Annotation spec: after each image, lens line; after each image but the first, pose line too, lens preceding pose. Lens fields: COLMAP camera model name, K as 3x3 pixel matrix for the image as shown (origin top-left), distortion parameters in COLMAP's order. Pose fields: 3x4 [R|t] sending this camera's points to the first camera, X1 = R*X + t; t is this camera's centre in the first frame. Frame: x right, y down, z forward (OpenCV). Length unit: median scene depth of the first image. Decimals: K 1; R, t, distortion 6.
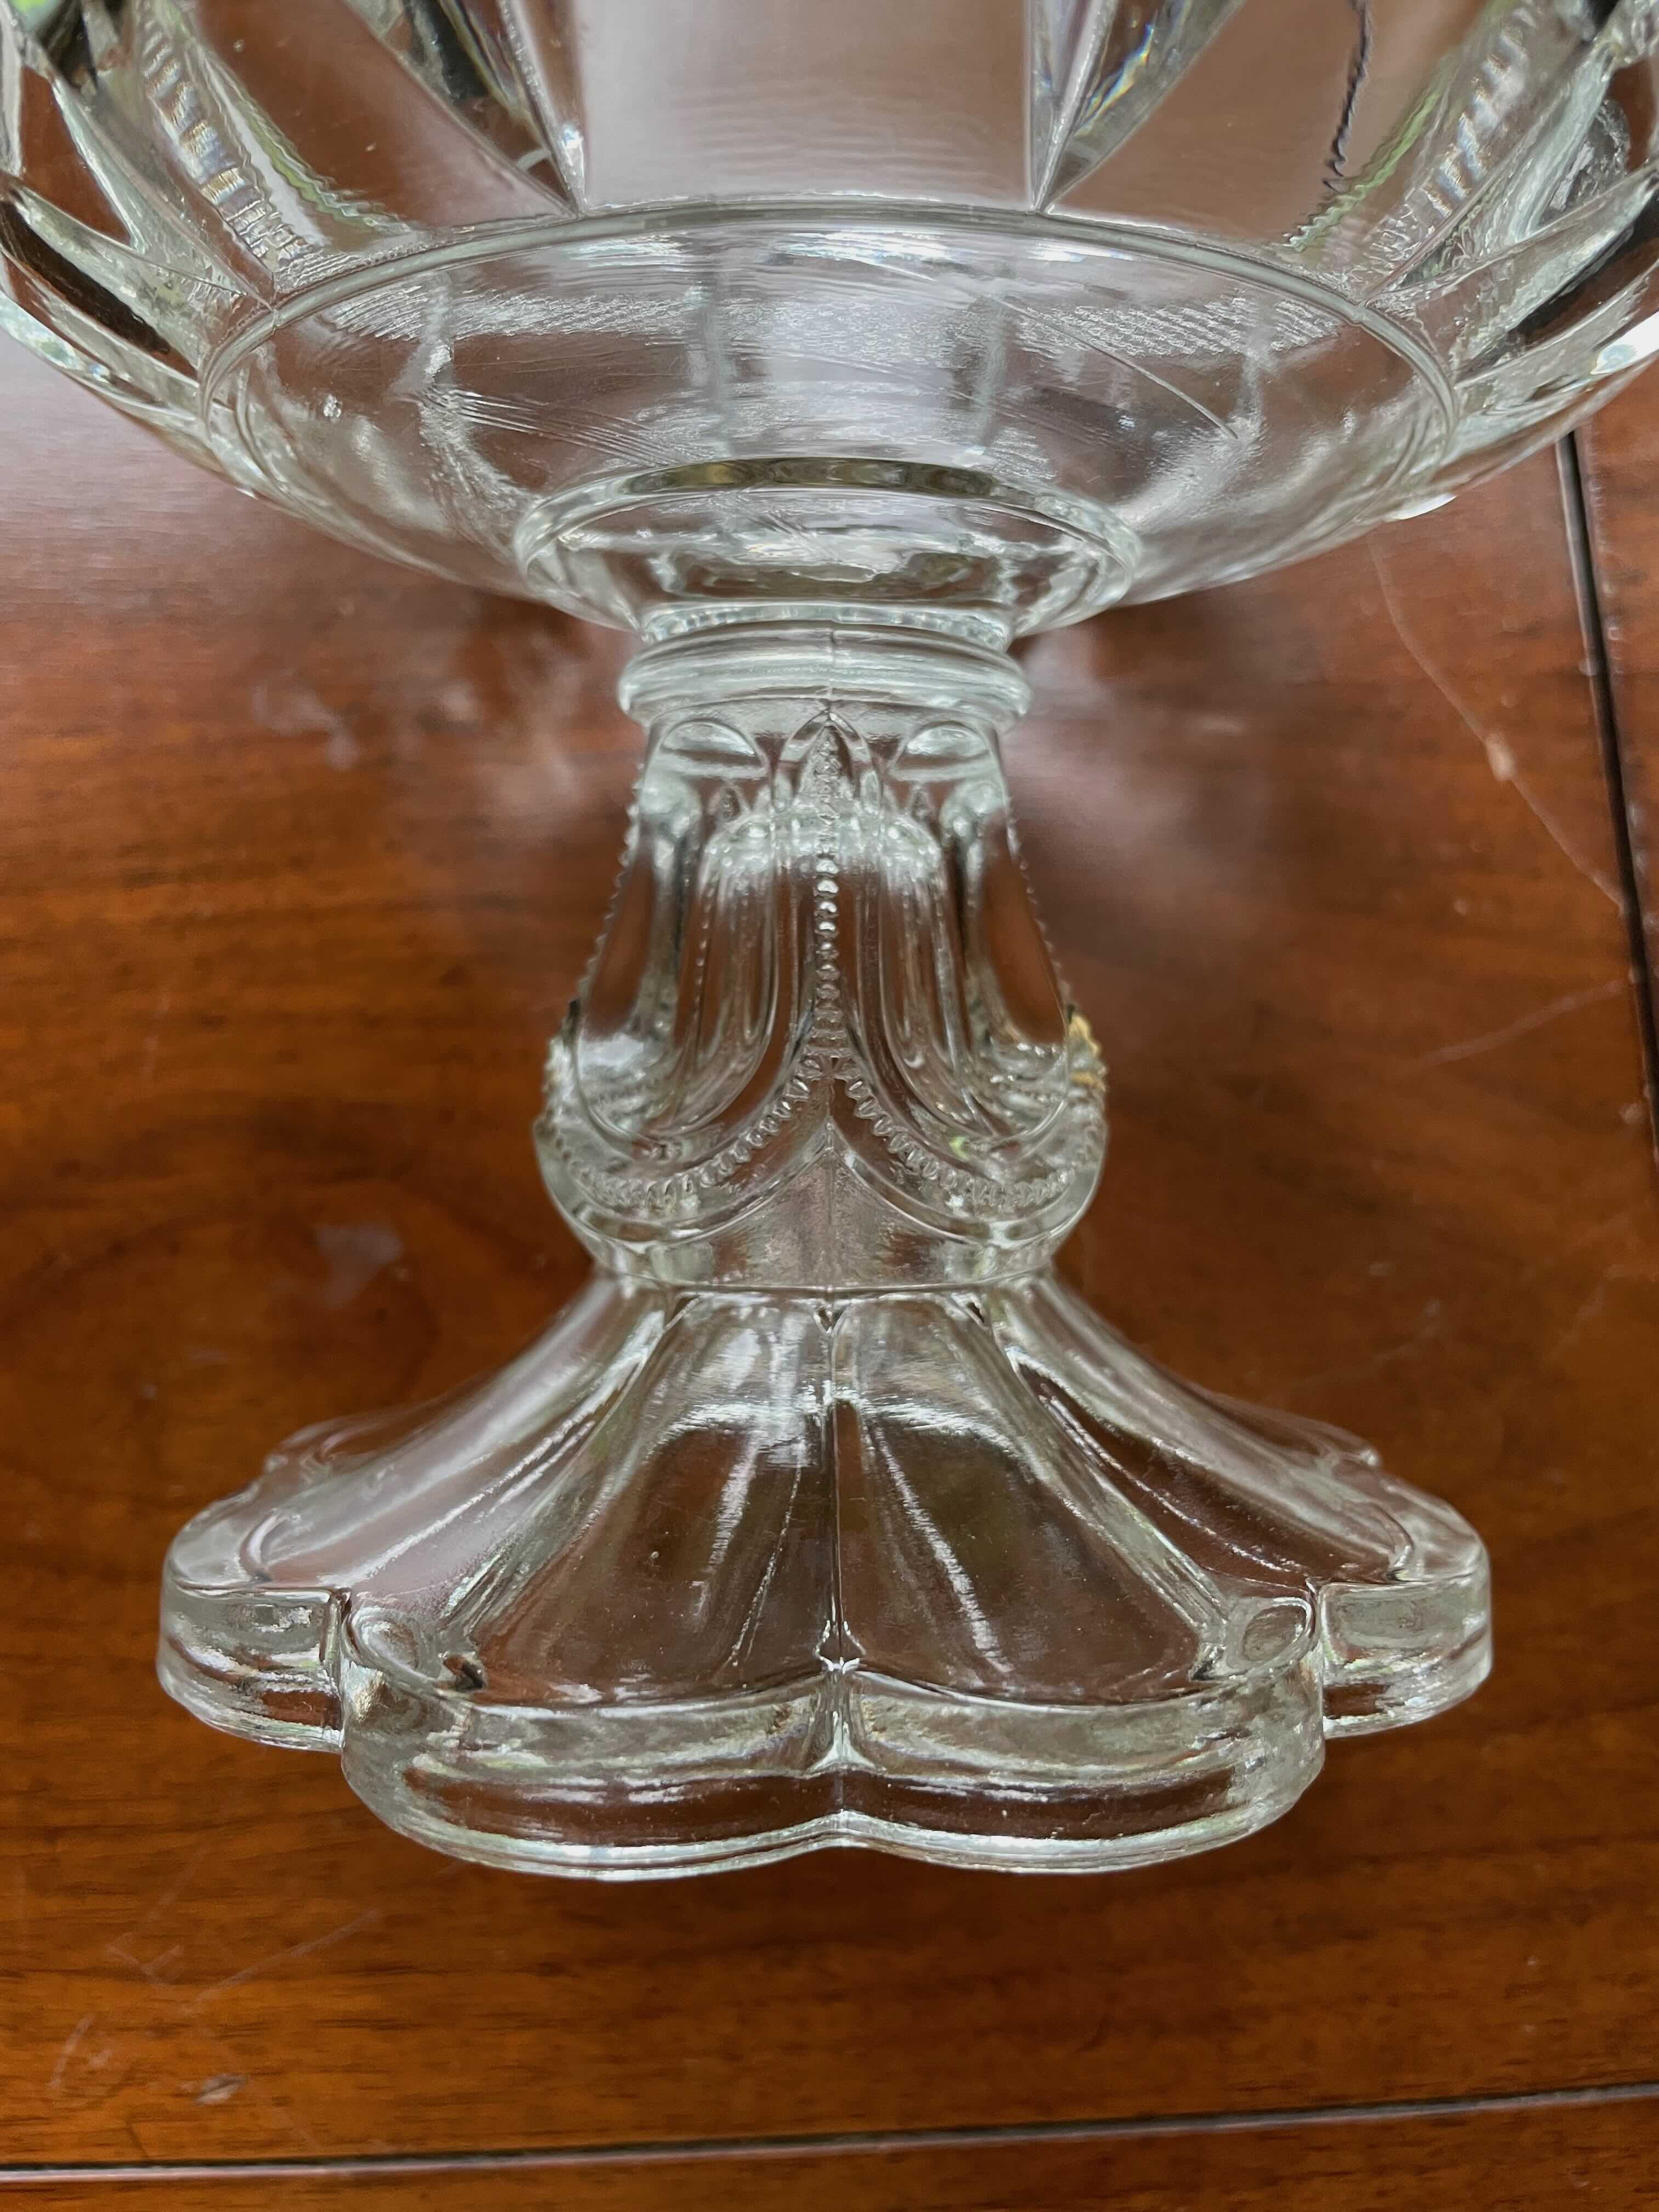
lens RADIAL K [[1774.6, 0, 829.5], [0, 1774.6, 1106.0], [0, 0, 1]] dist [0.078080, -0.122876]
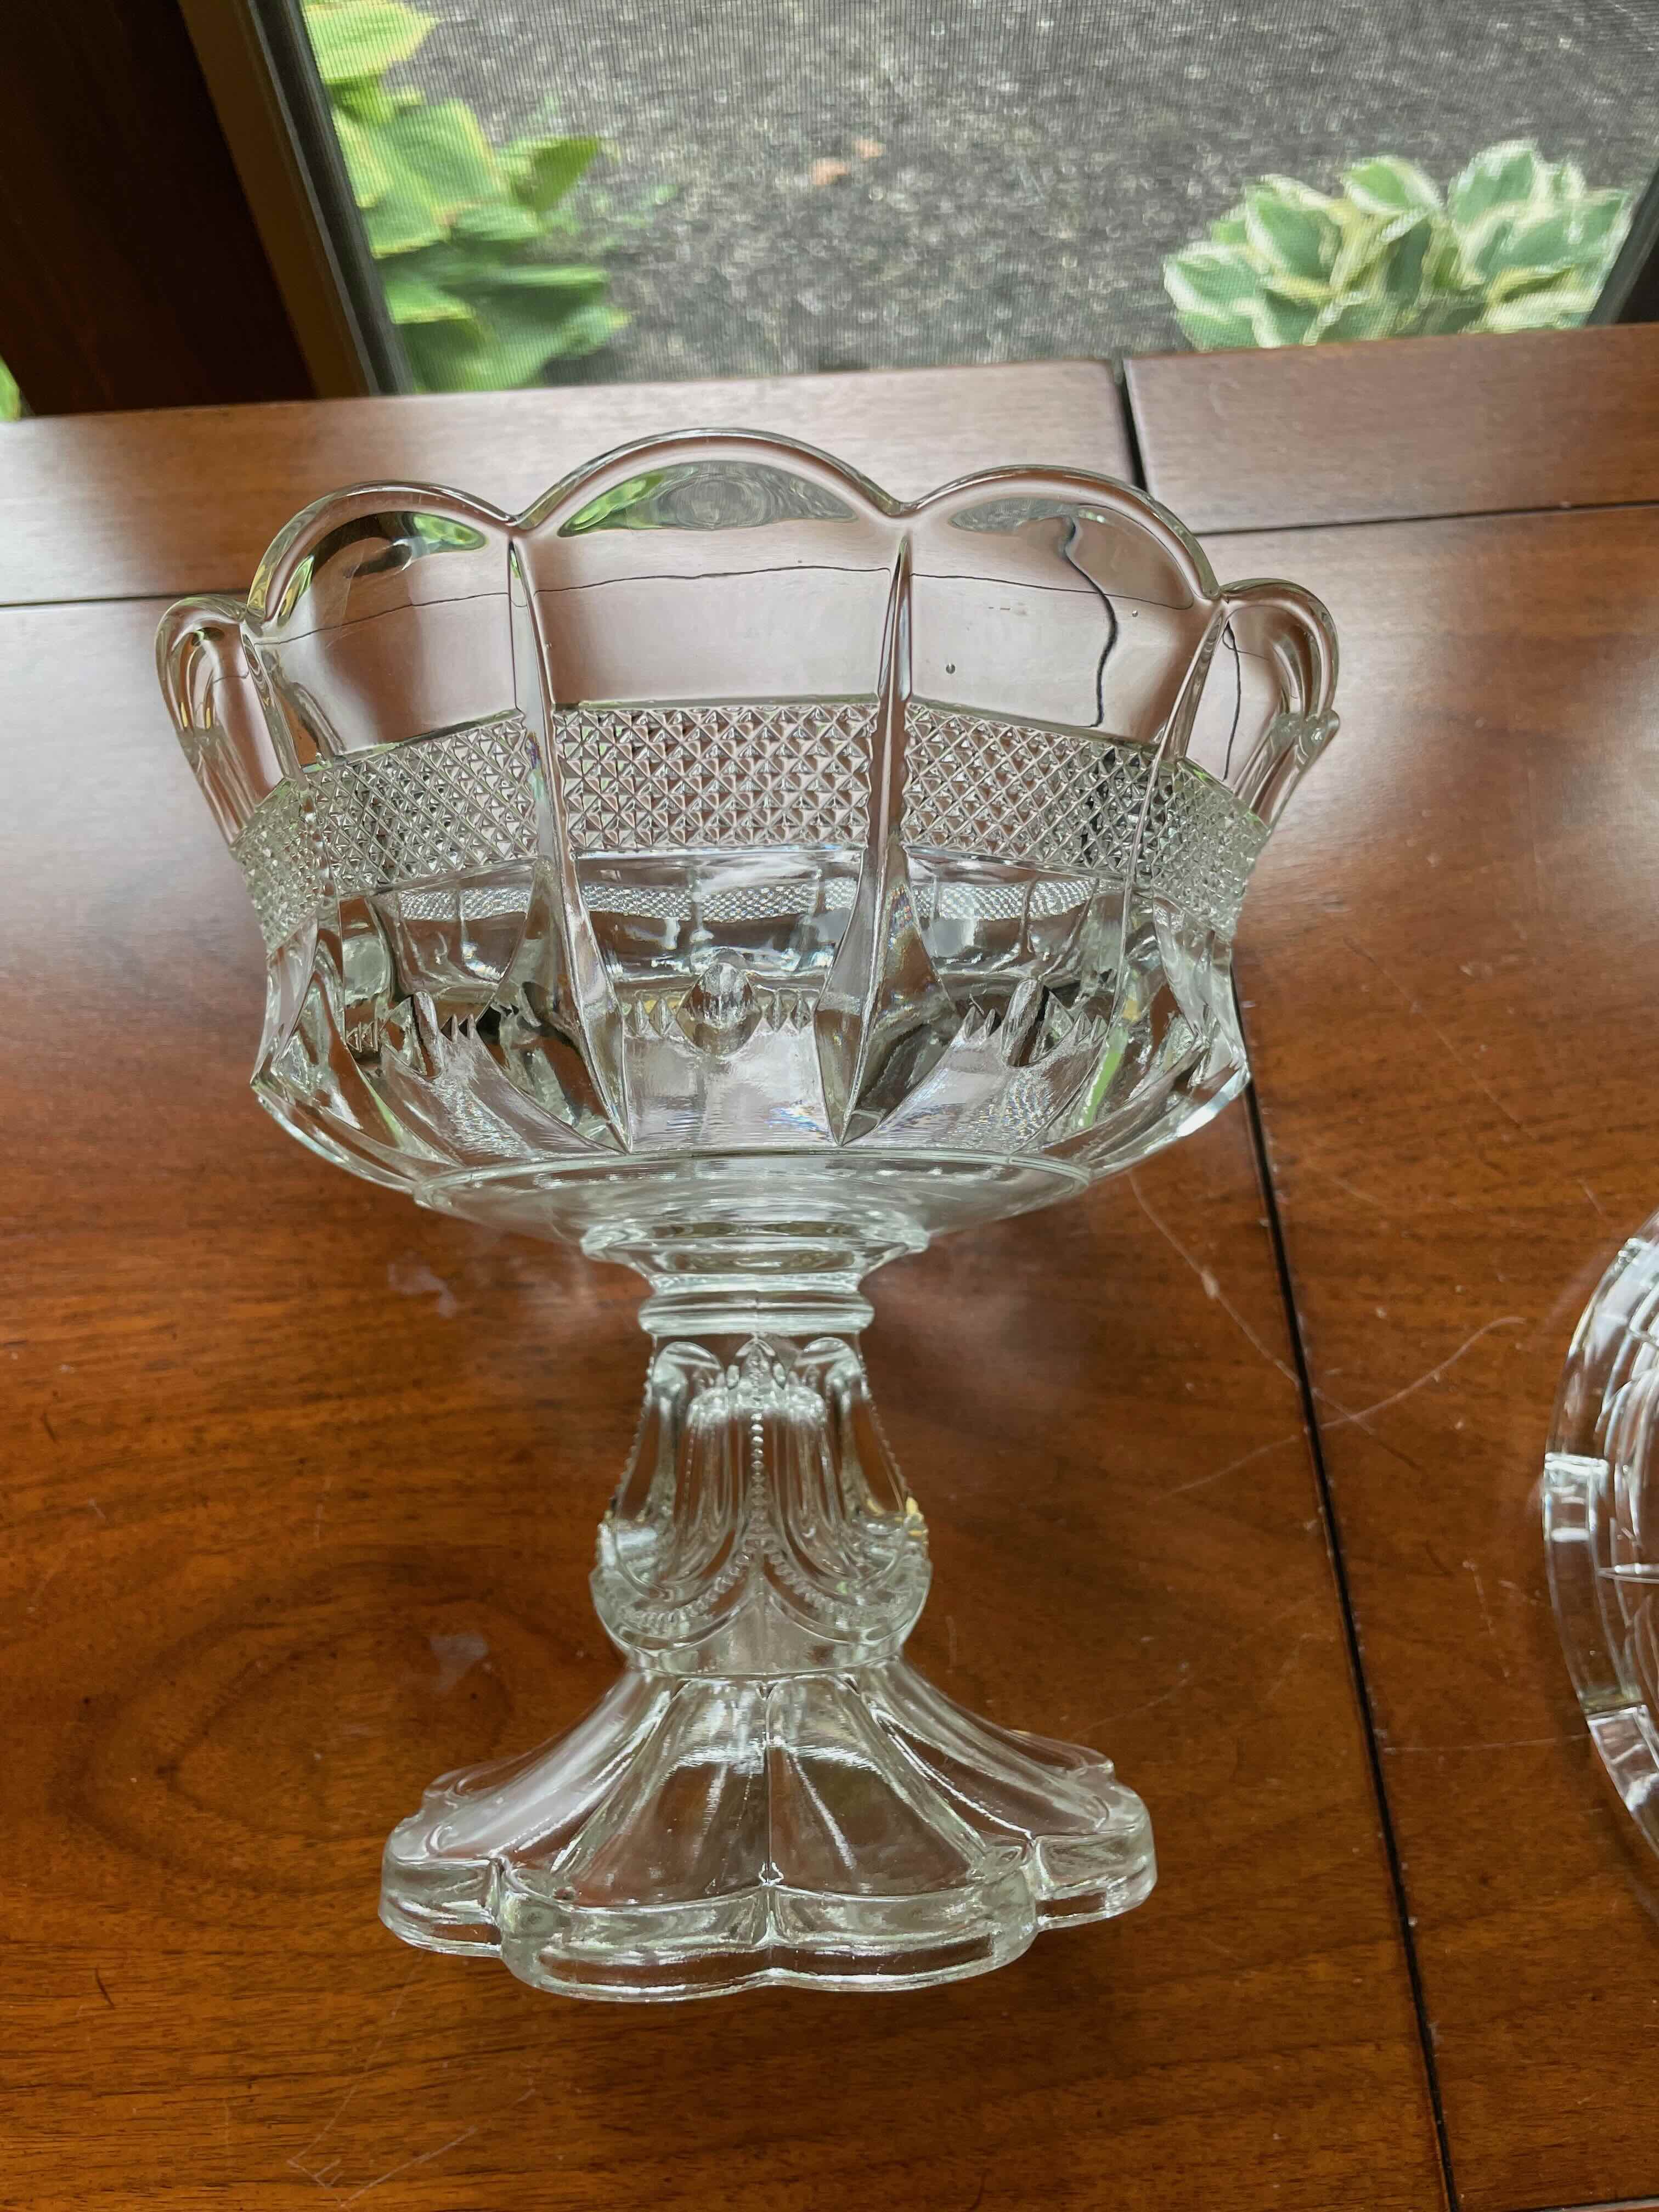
lens RADIAL K [[1774.6, 0, 829.5], [0, 1774.6, 1106.0], [0, 0, 1]] dist [0.078080, -0.122876]
pose [[0.999414, -0.031628, 0.013070, 0.050513], [0.033515, 0.981816, -0.186855, -0.099602], [-0.006922, 0.187183, 0.982301, -0.717268]]
